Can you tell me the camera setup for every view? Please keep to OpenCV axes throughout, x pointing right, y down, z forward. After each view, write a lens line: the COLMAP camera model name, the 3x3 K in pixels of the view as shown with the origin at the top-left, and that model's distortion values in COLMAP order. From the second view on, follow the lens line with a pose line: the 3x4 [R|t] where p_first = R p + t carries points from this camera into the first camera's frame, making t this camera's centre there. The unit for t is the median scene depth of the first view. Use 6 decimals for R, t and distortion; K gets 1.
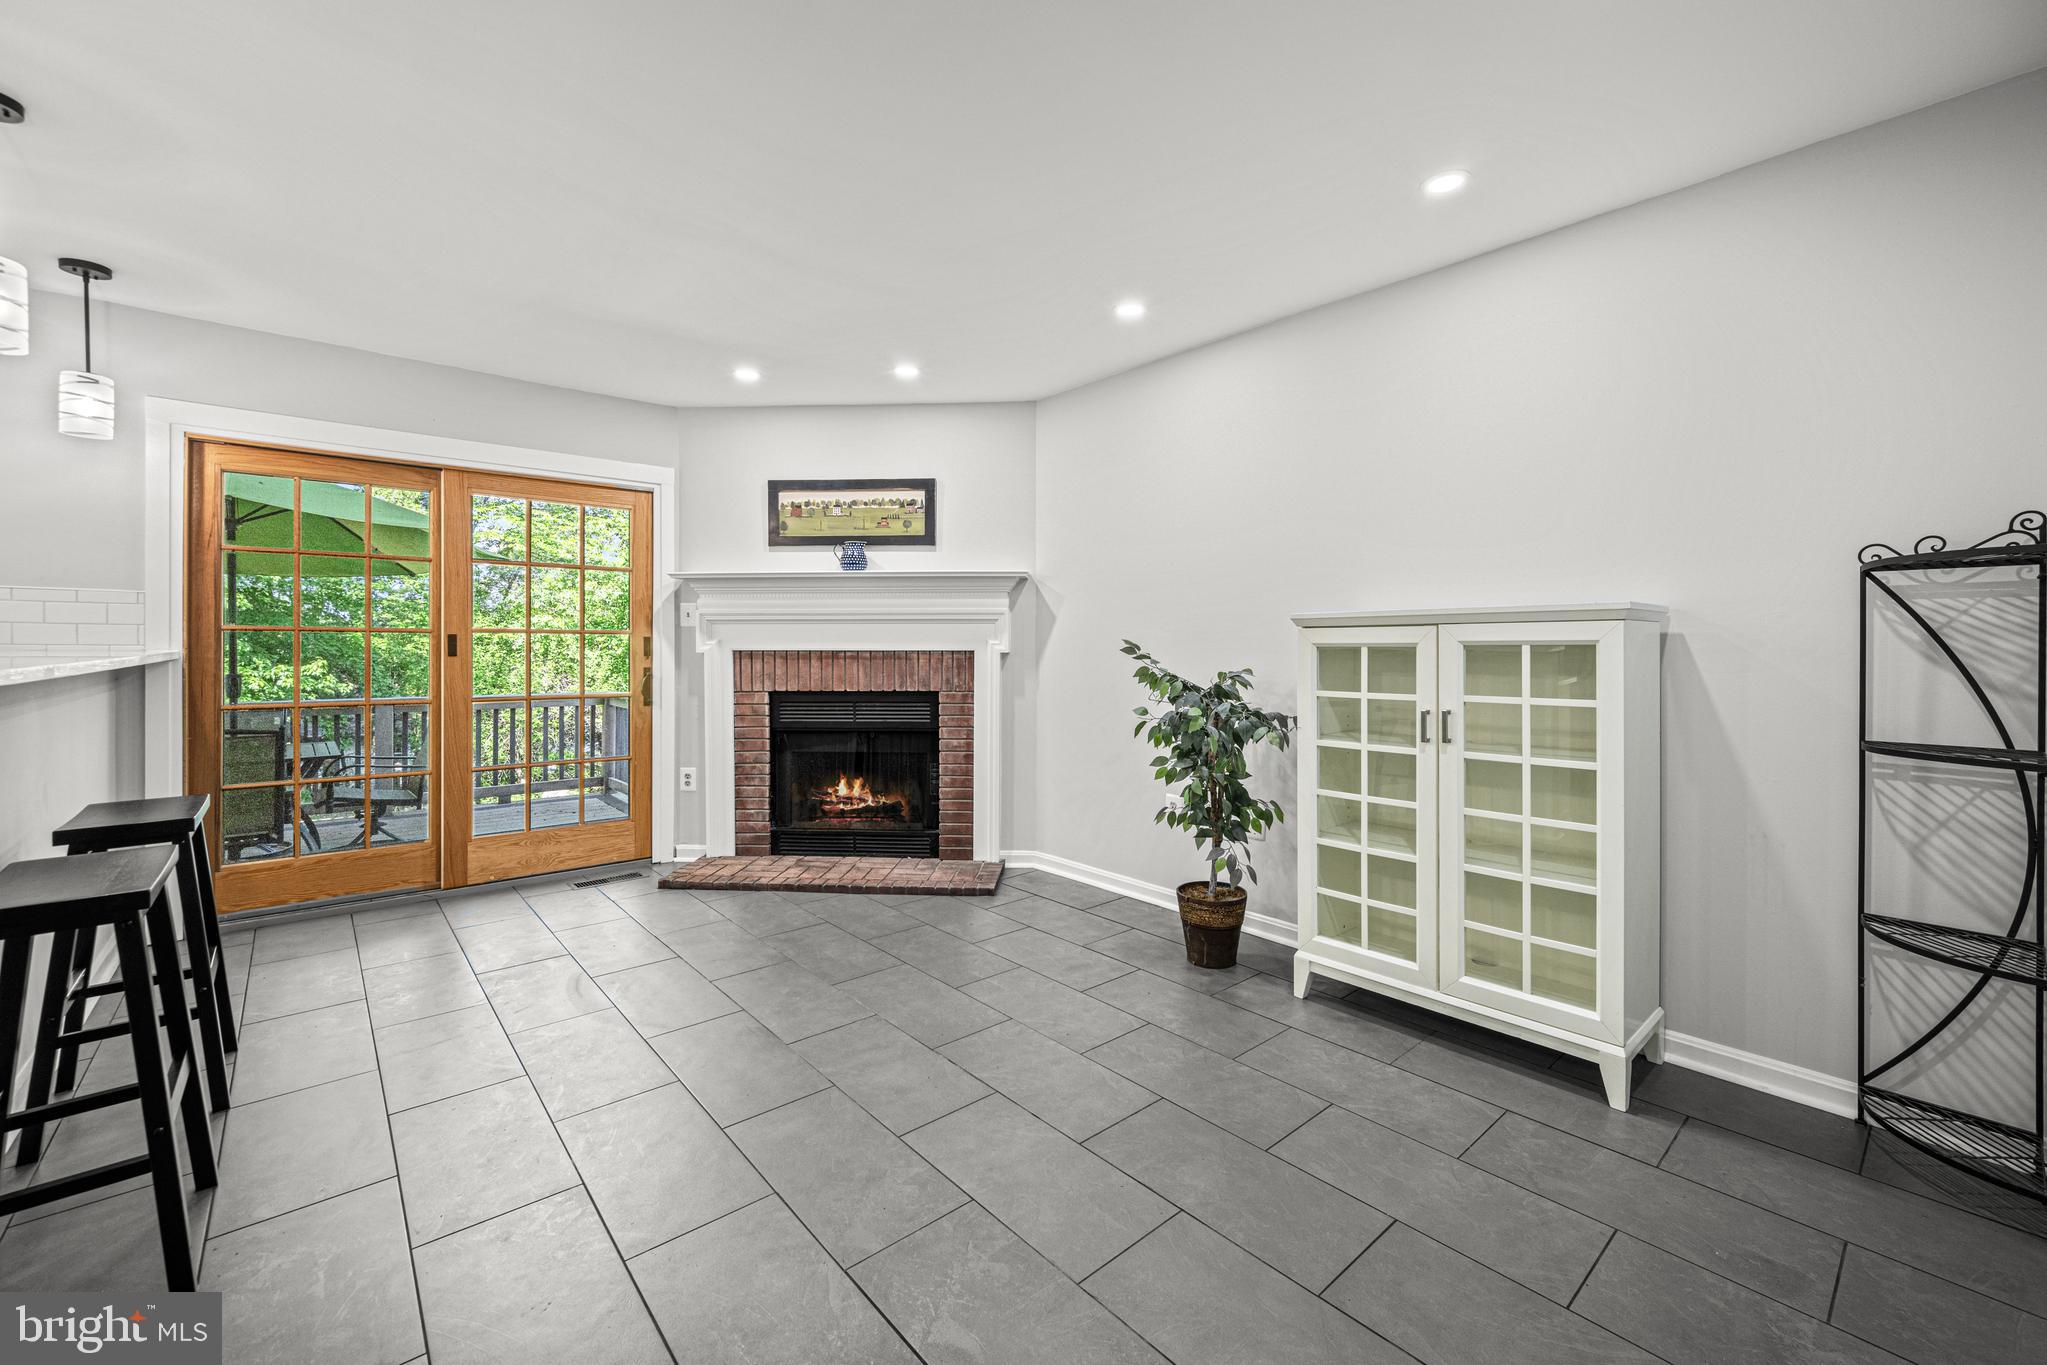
lens RADIAL K [[826.2, 0, 1035.0], [0, 826.2, 645.2], [0, 0, 1]] dist [-0.002084, -0.000333]
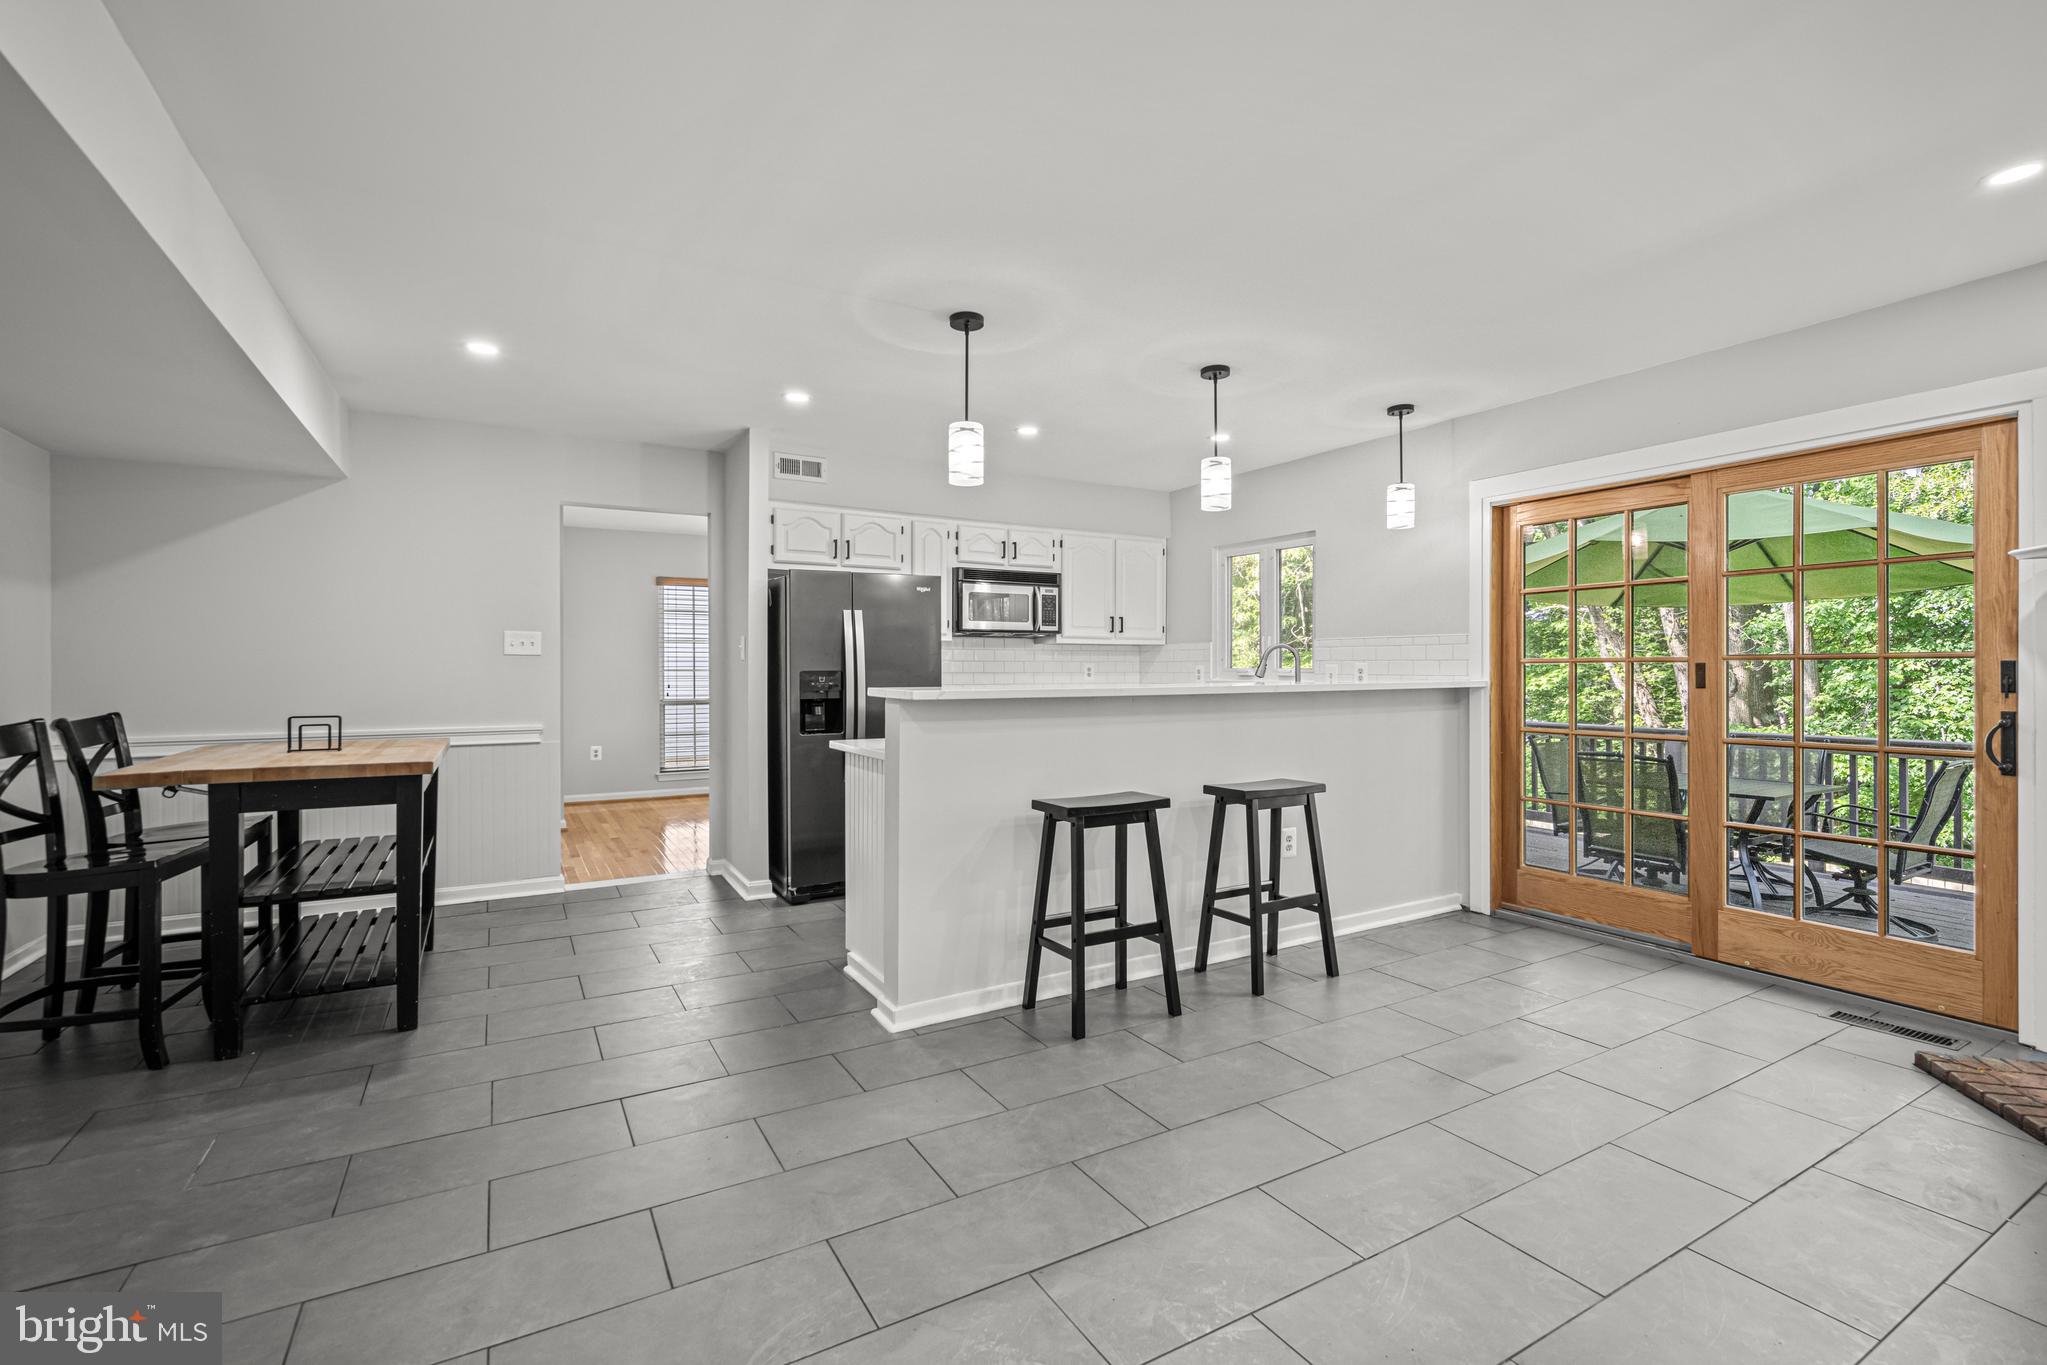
lens RADIAL K [[901.9, 0, 1021.2], [0, 901.9, 677.4], [0, 0, 1]] dist [-0.002963, -0.000488]
pose [[-0.199579, 0.001286, -0.979881, 0.433489], [0.002553, 0.999996, 0.000792, -0.000499], [0.979878, -0.002344, -0.199582, 0.595146]]
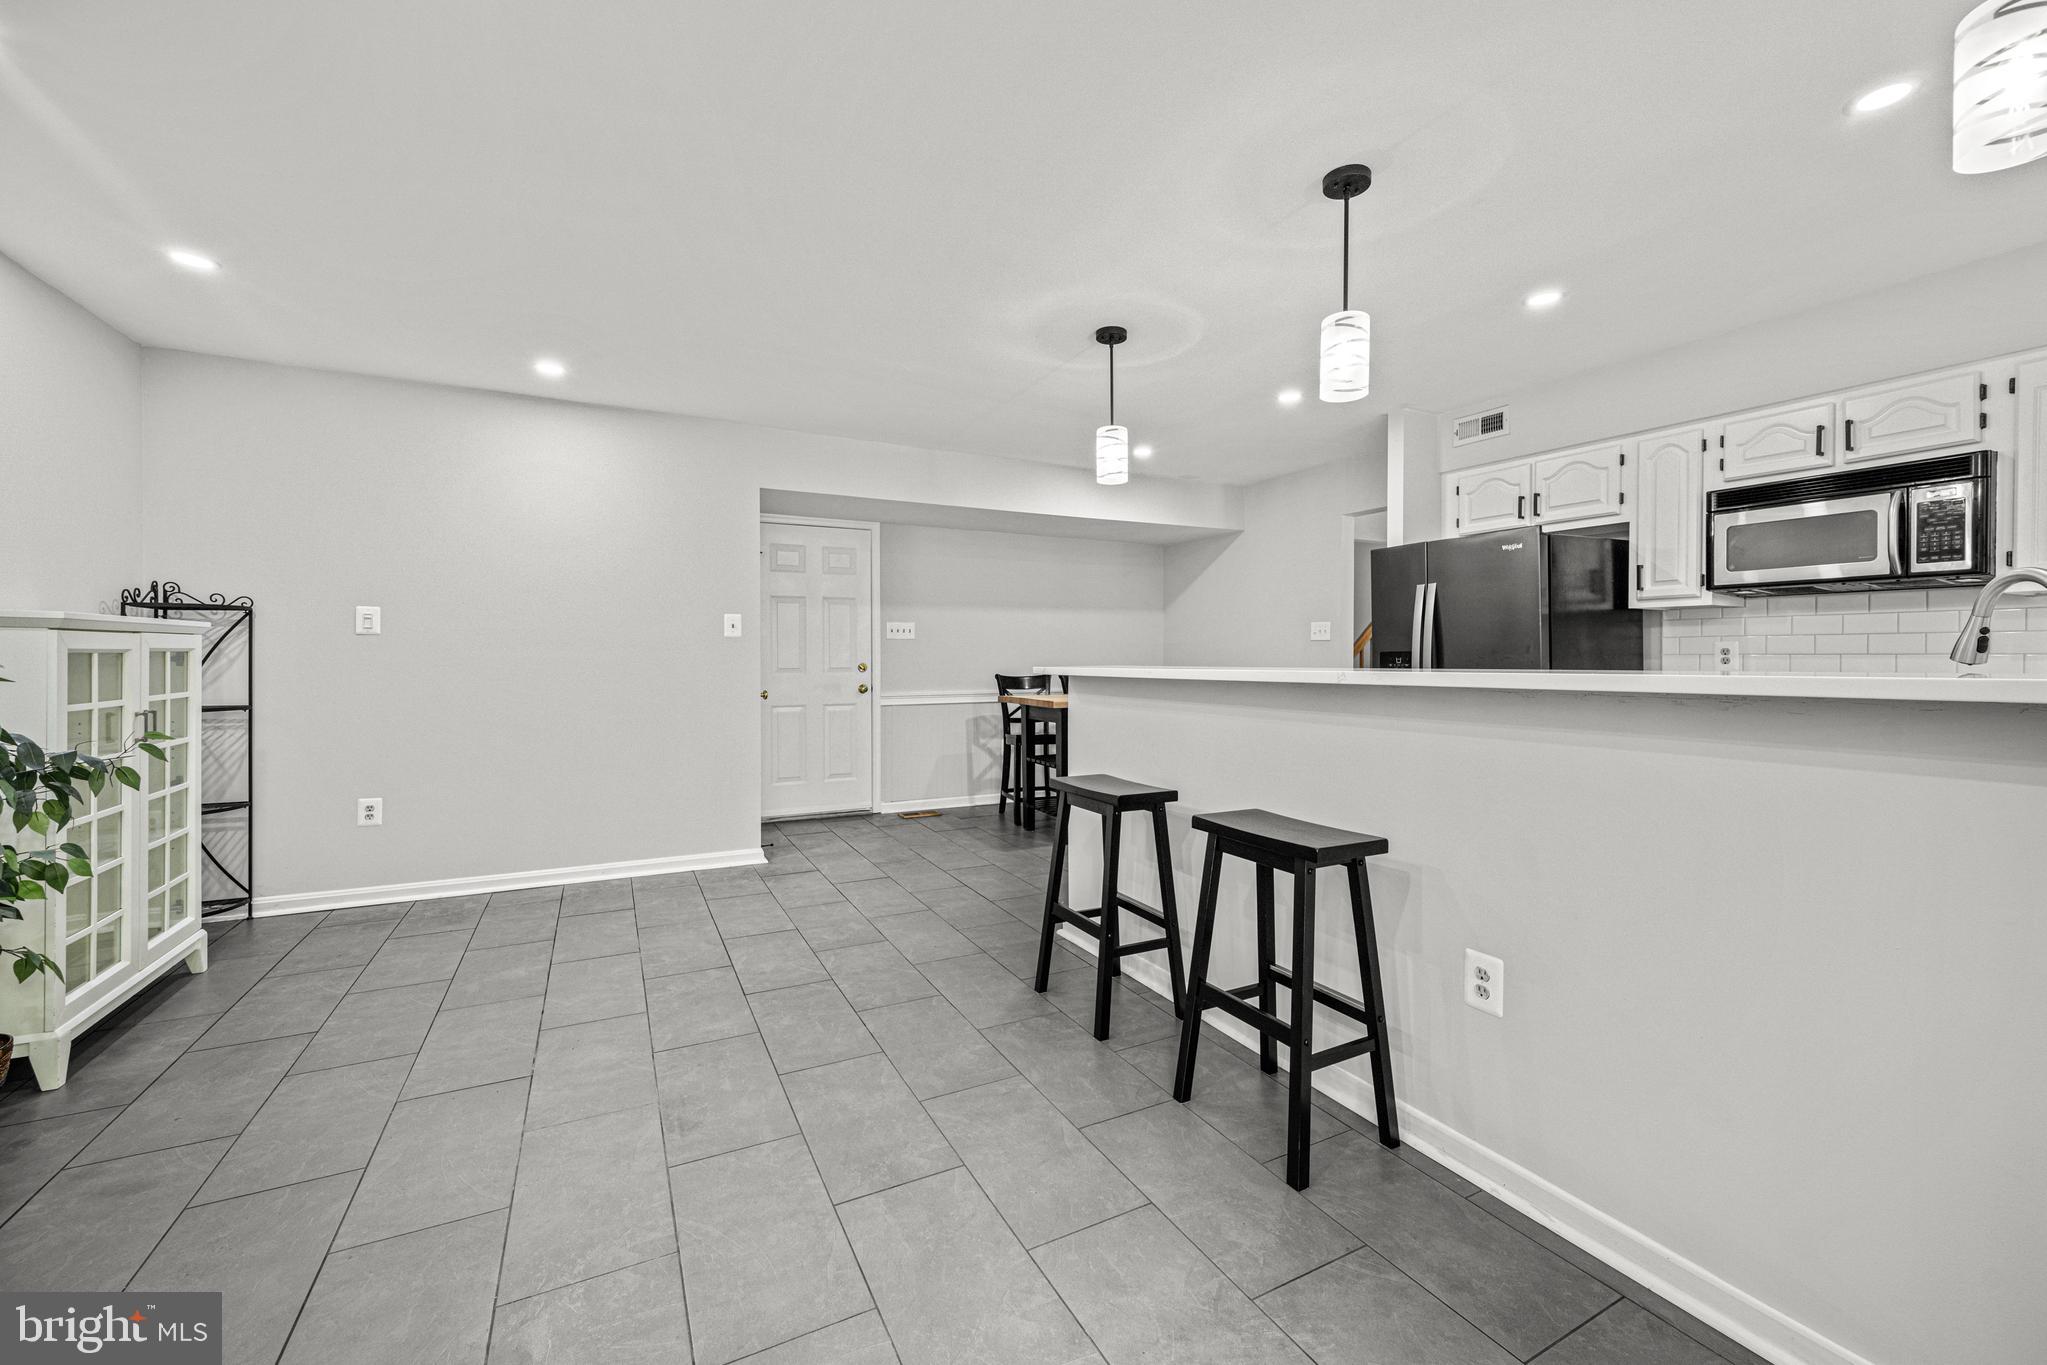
lens RADIAL K [[818.1, 0, 1029.5], [0, 818.1, 666.5], [0, 0, 1]] dist [0.000451, 0.000084]
pose [[-0.971578, -0.008895, 0.236553, -0.681471], [-0.006528, 0.999920, 0.010790, 0.001622], [-0.236630, 0.008939, -0.971559, 1.342848]]
